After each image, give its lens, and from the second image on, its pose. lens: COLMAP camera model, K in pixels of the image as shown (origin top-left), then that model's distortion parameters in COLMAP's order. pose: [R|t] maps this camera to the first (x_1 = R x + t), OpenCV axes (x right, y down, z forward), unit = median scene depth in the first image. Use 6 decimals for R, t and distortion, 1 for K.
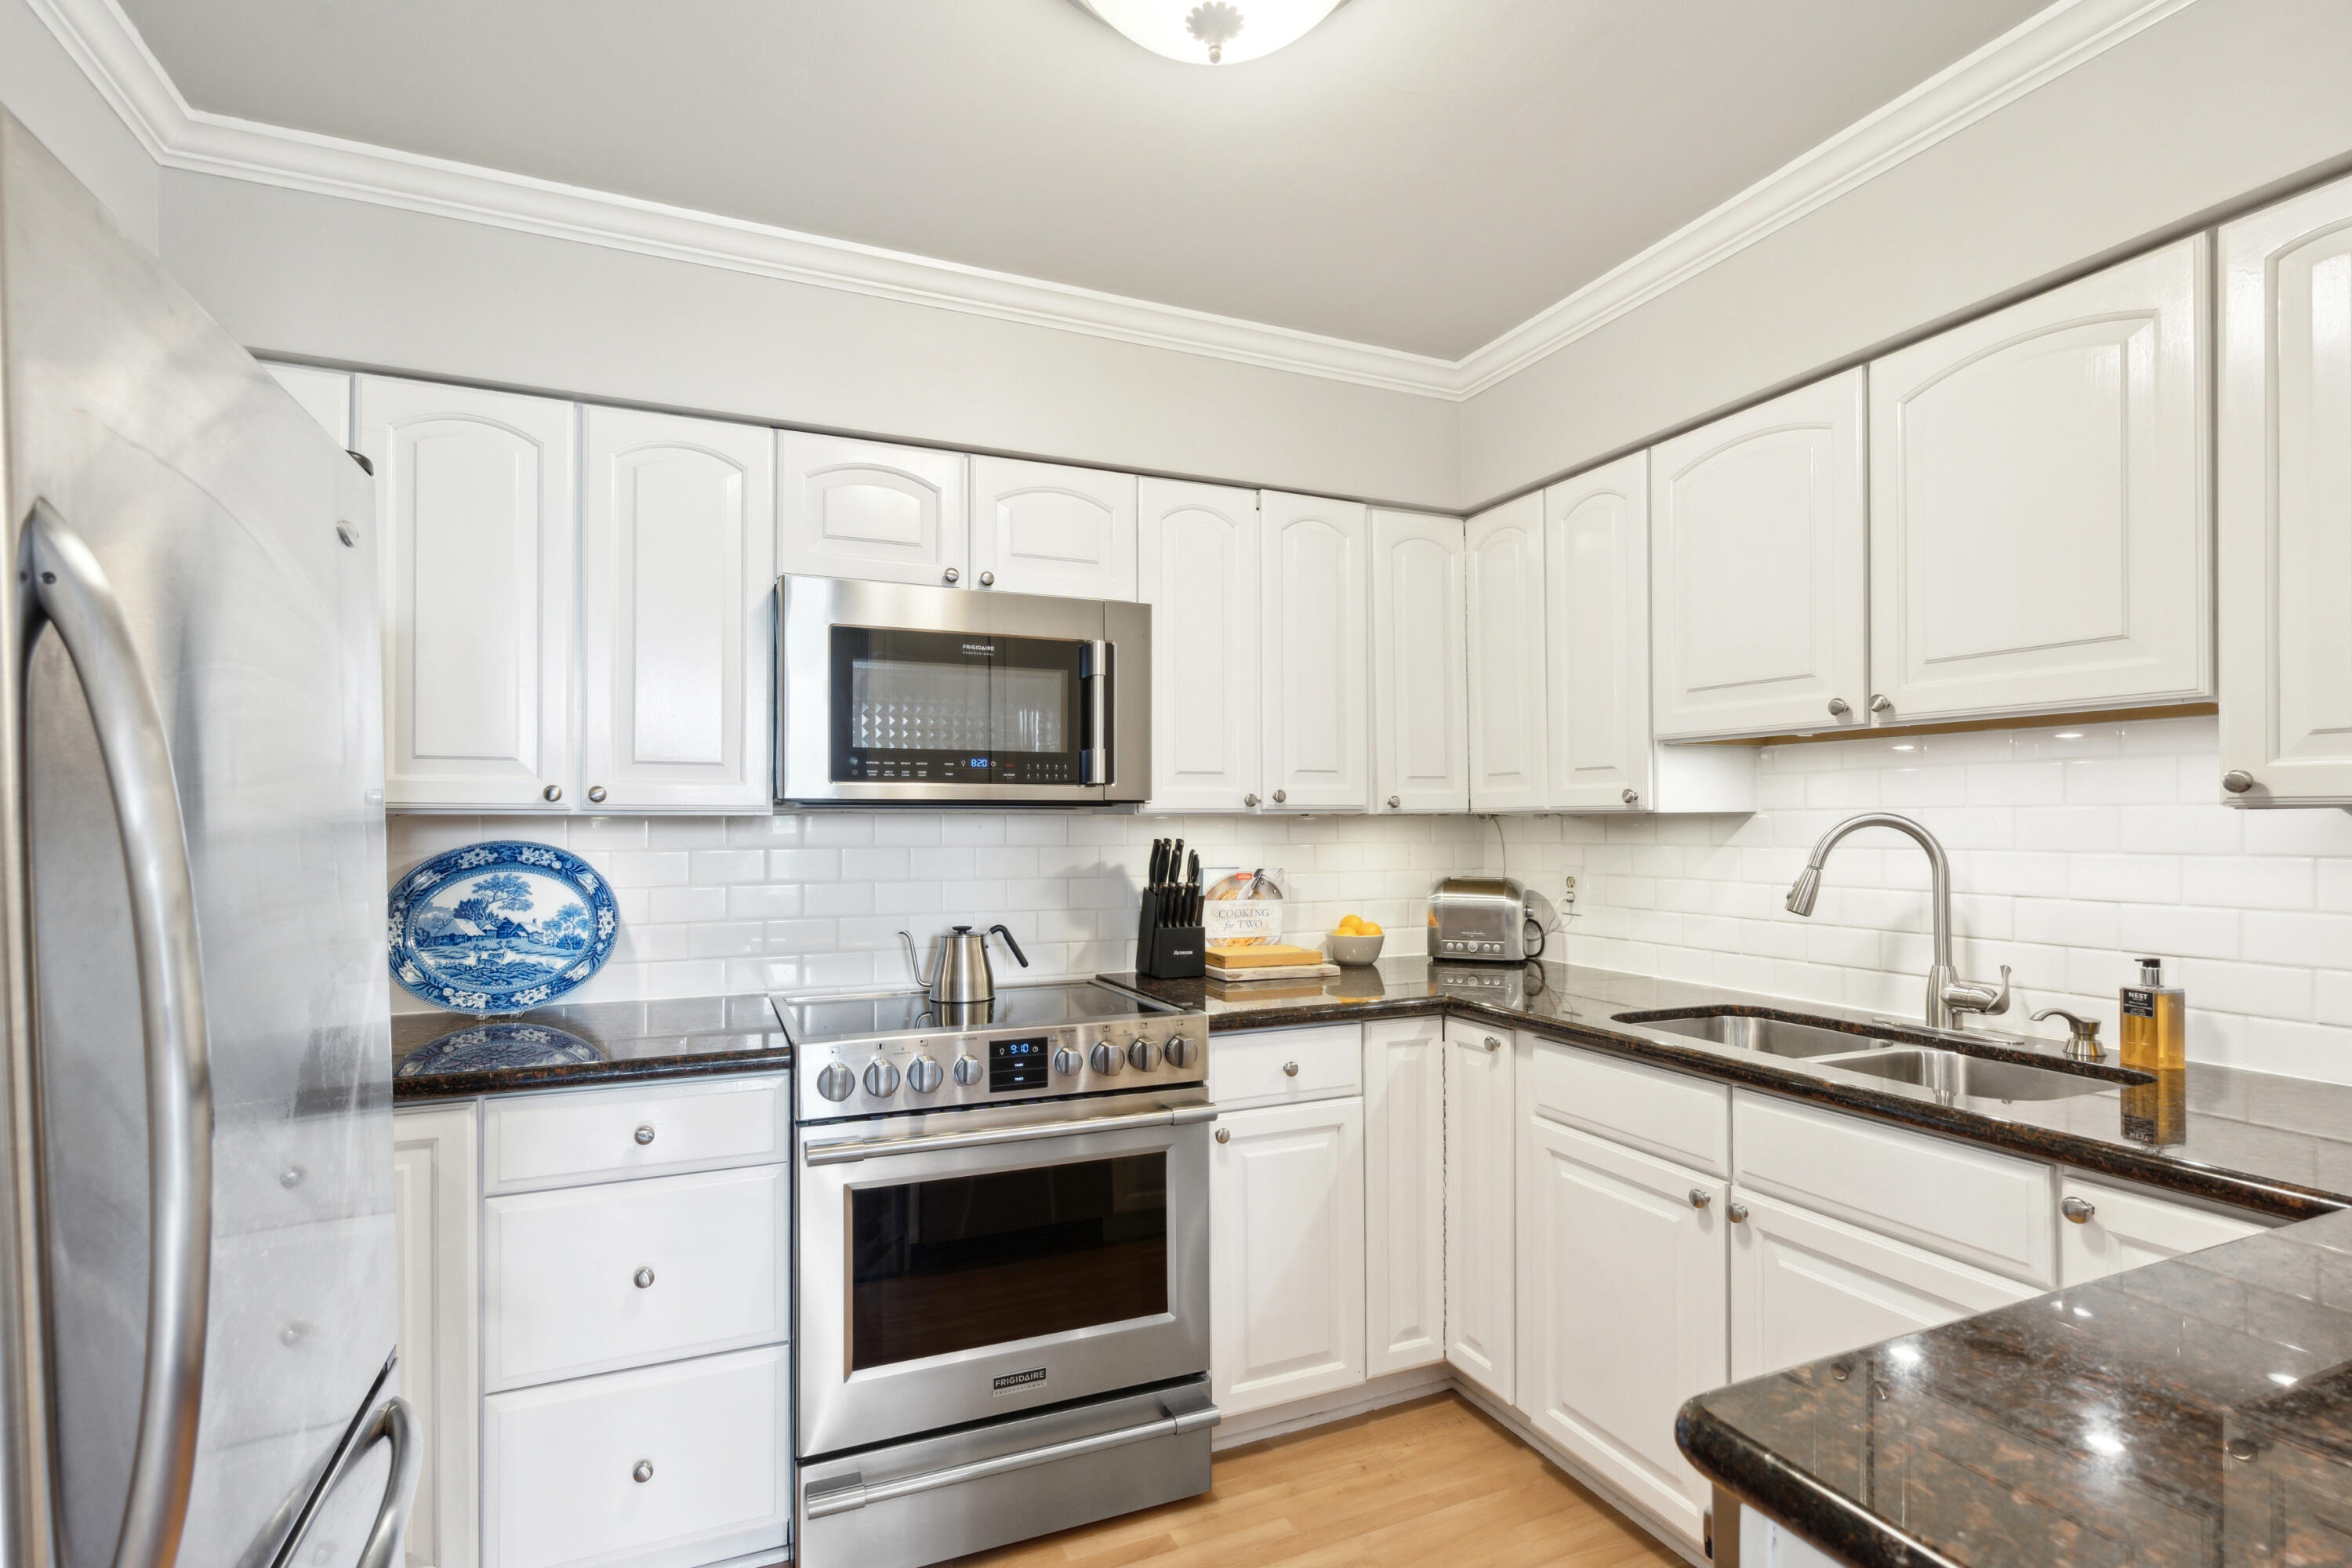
lens RADIAL K [[1083.4, 0, 1158.5], [0, 1083.4, 829.6], [0, 0, 1]] dist [-0.008886, 0.003746]
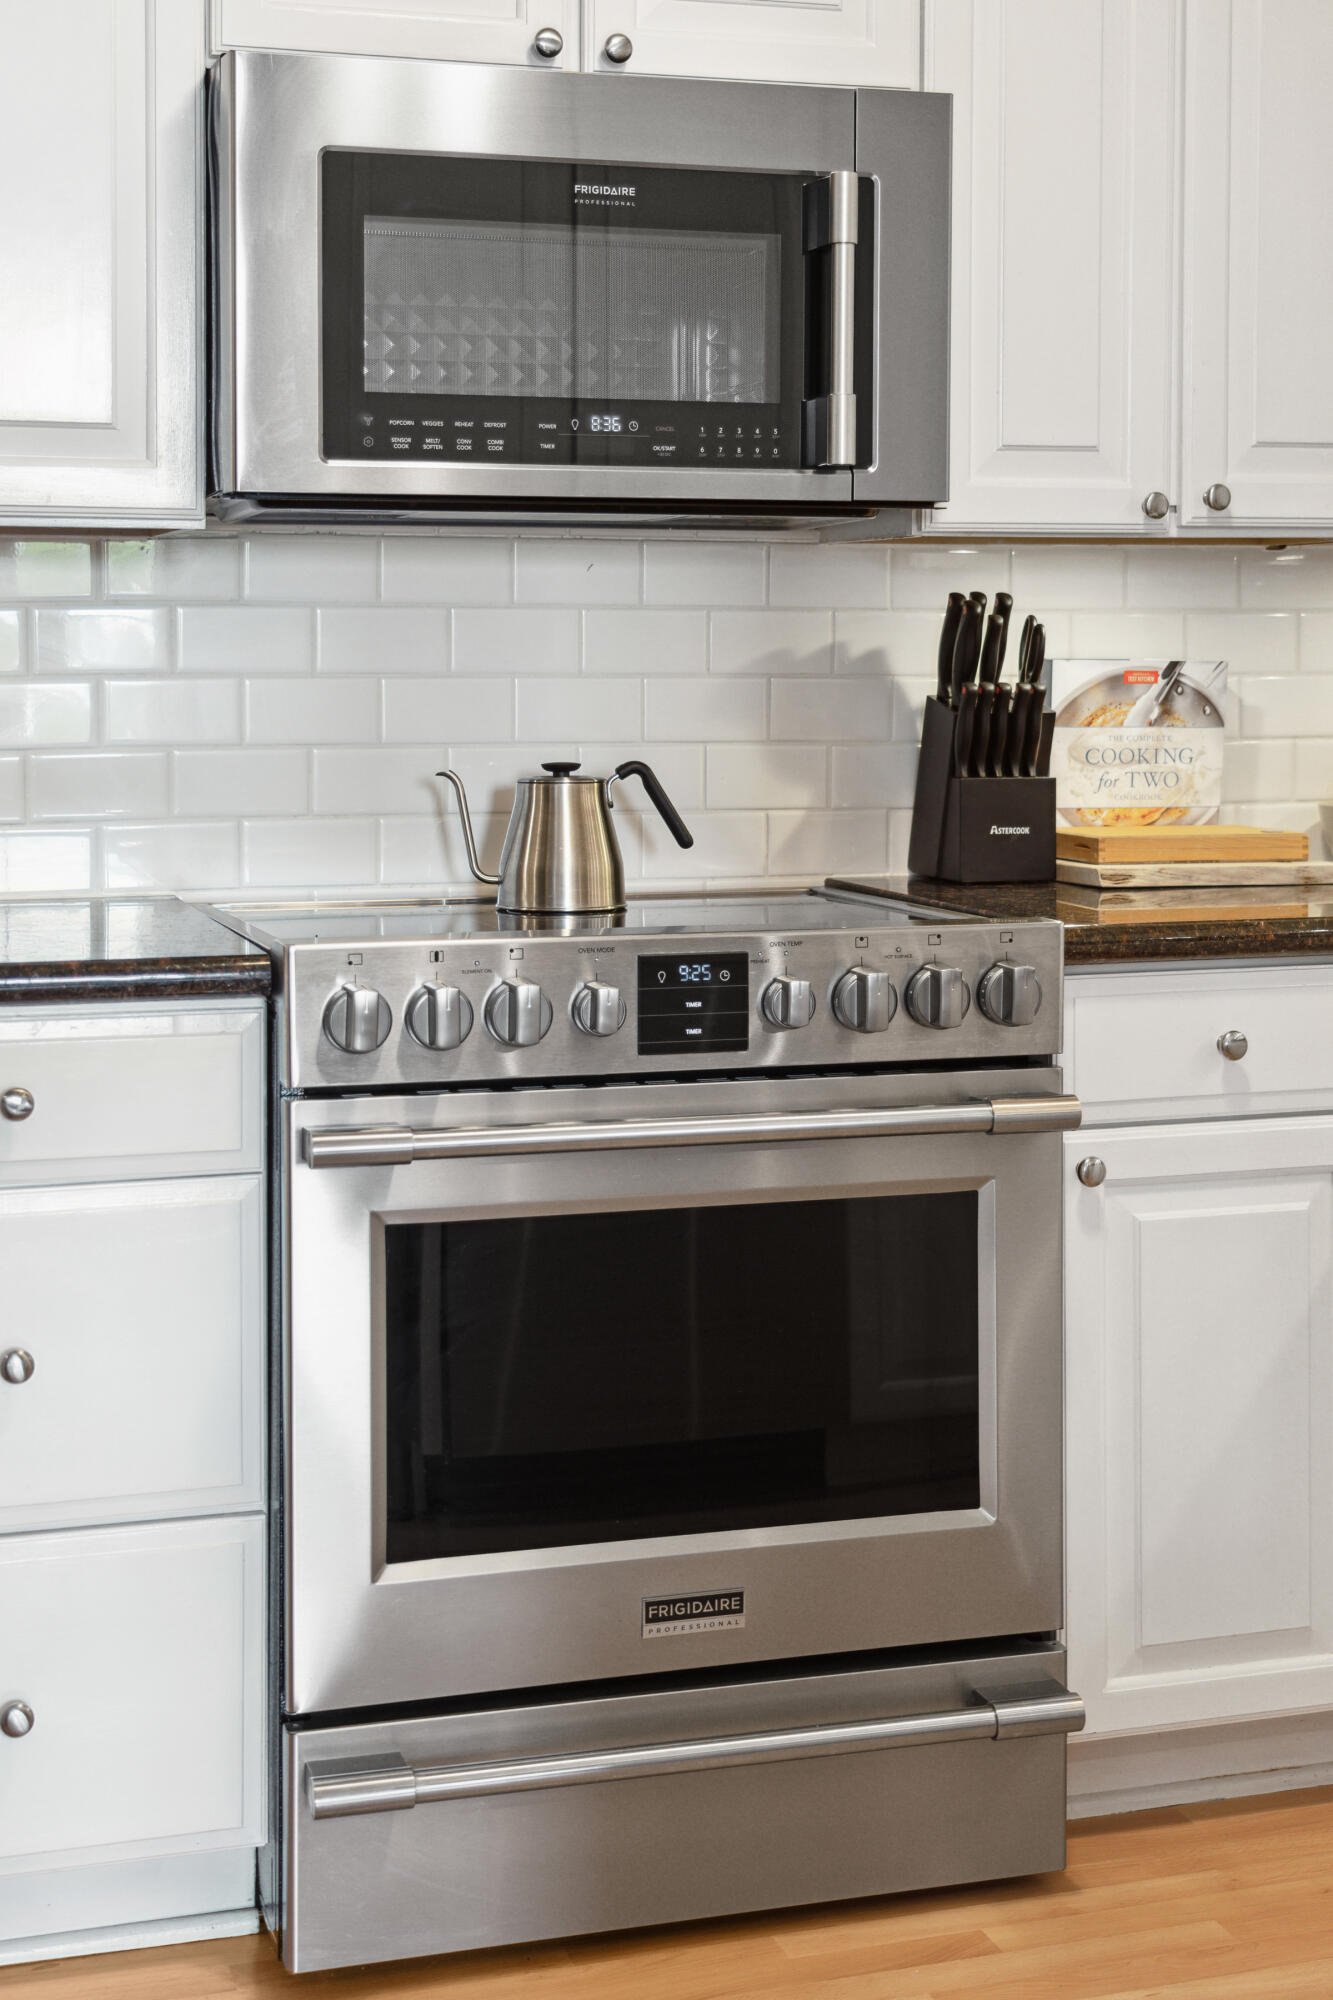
lens RADIAL K [[2741.2, 0, 654.4], [0, 2741.2, 802.2], [0, 0, 1]] dist [0.051832, 0.000000]
pose [[0.995068, 0.006424, -0.098992, -0.016611], [-0.001478, 0.998750, 0.049957, 0.050280], [0.099189, -0.049564, 0.993833, -0.269975]]
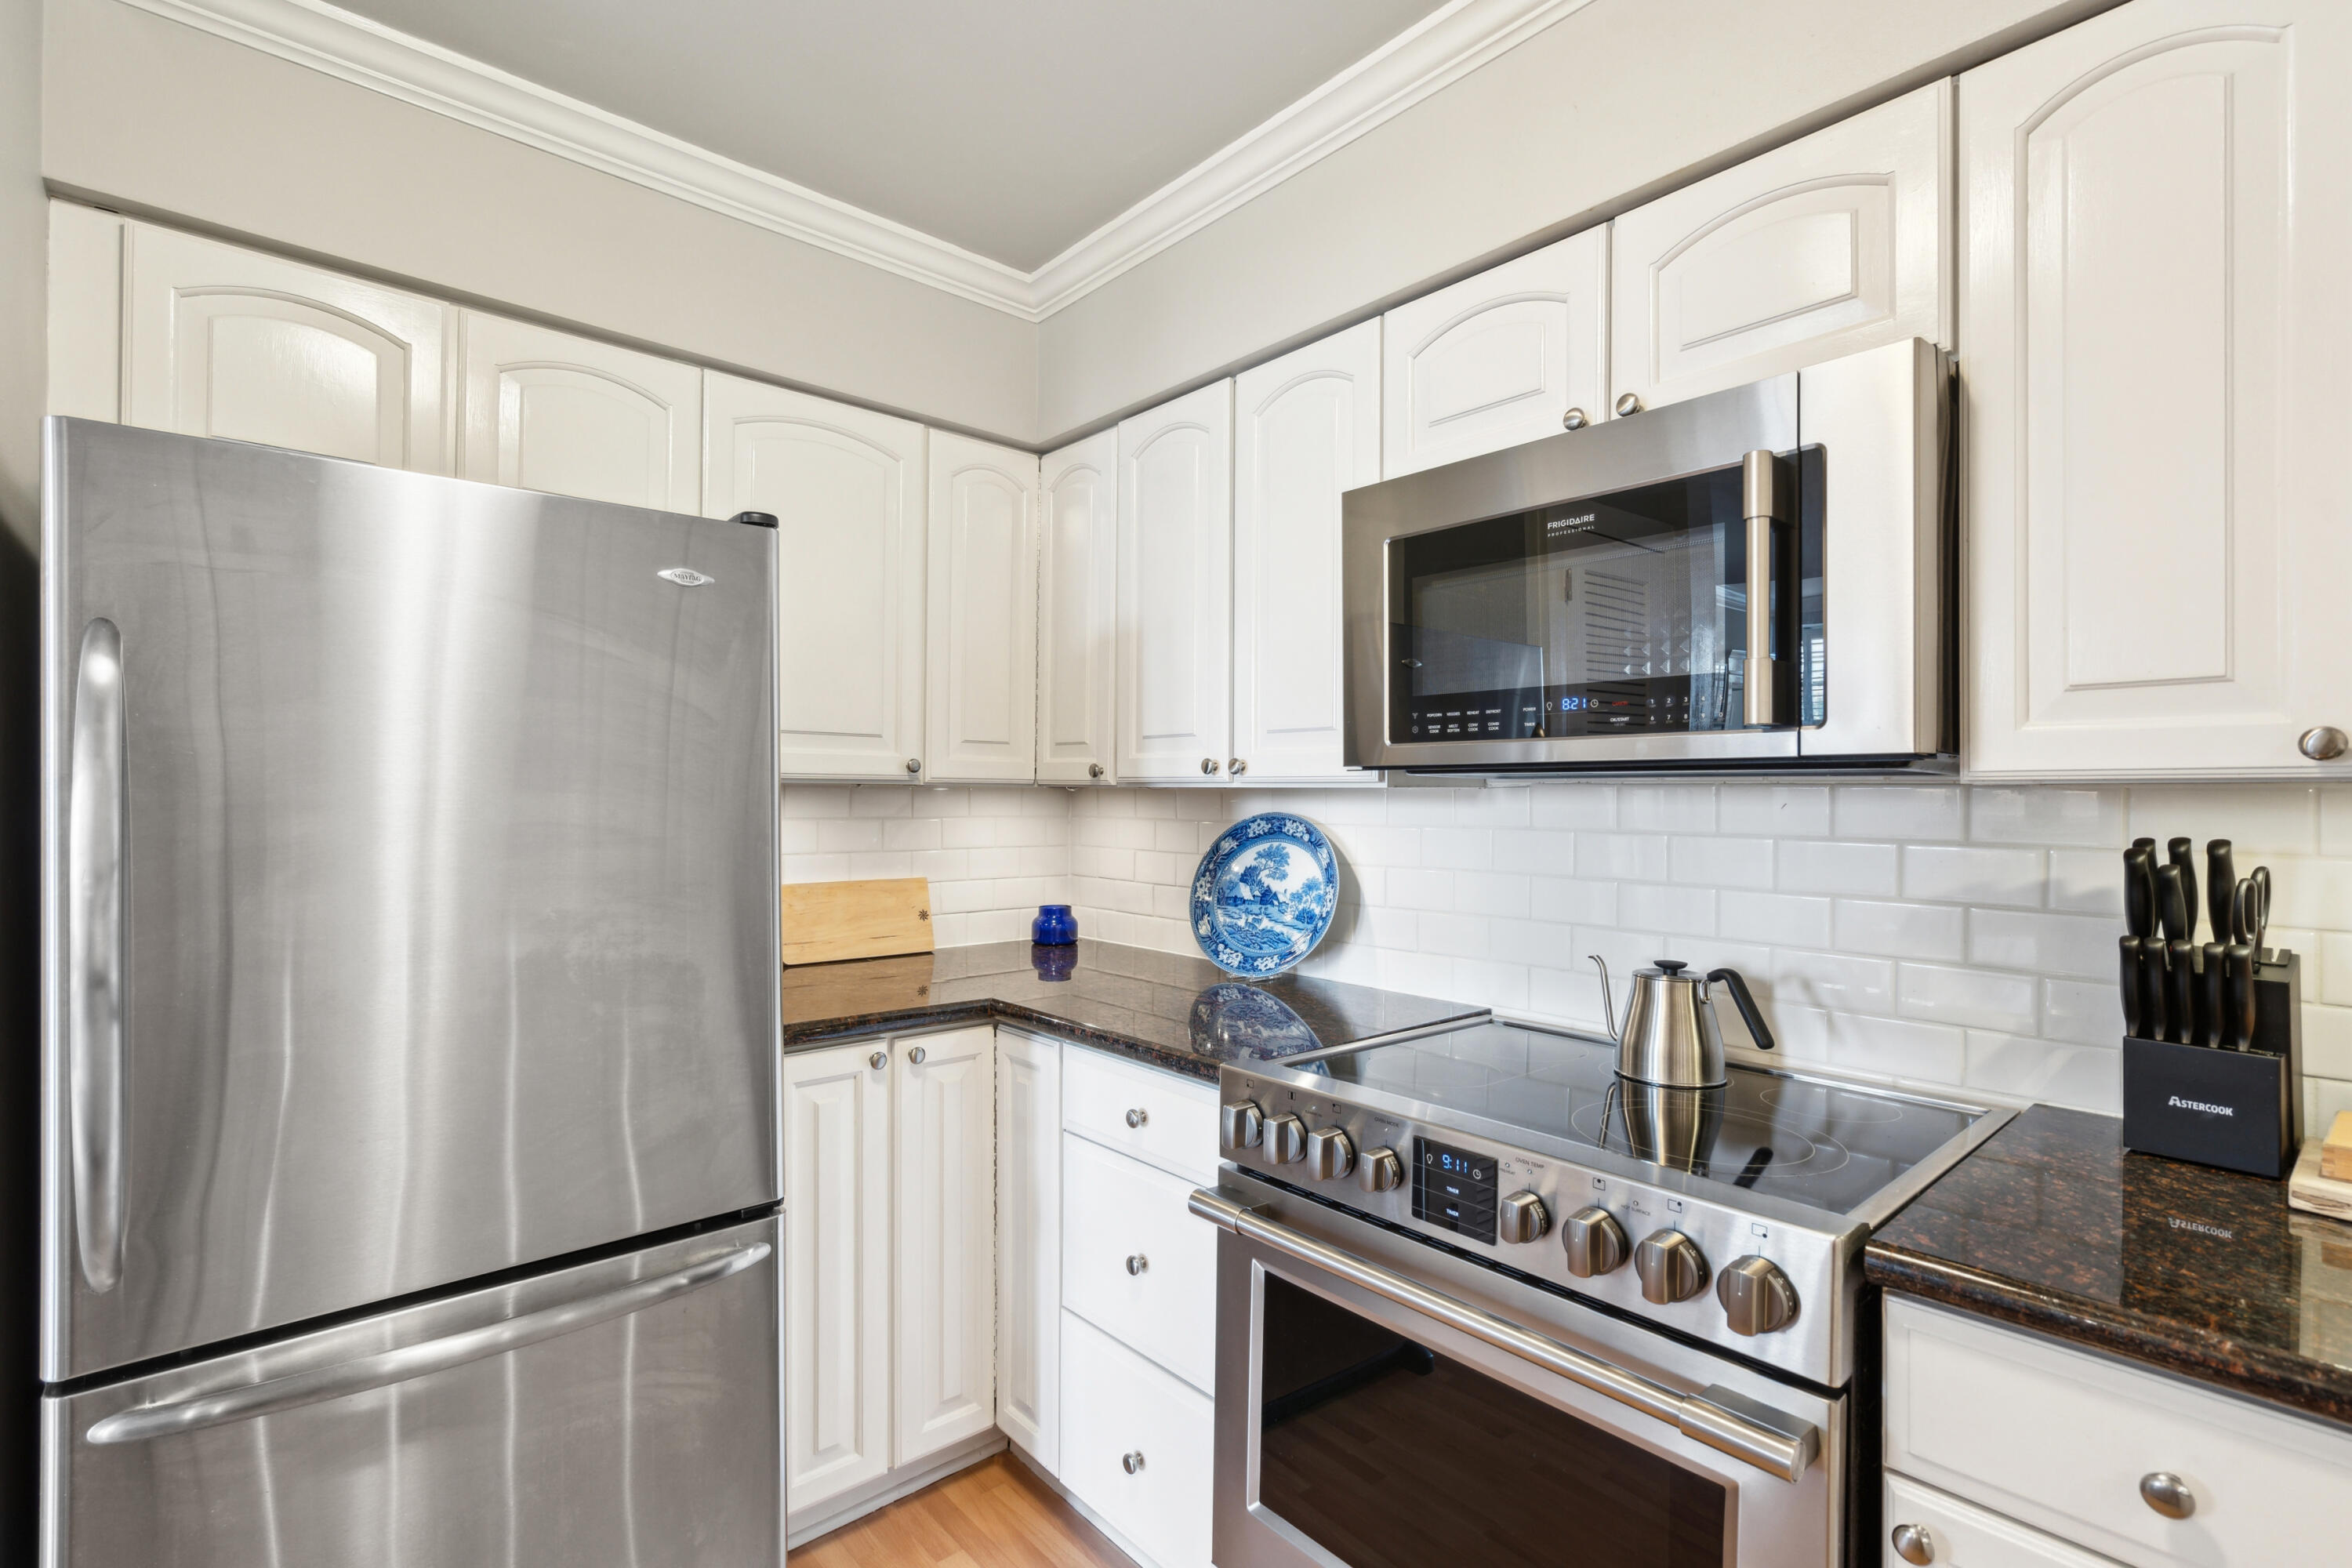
lens RADIAL K [[1083.4, 0, 1188.6], [0, 1083.4, 797.4], [0, 0, 1]] dist [-0.008886, 0.003746]
pose [[0.307296, 0.006398, -0.951593, 0.372920], [-0.009509, 0.999948, 0.003653, -0.007267], [0.951567, 0.007926, 0.307341, 0.601676]]
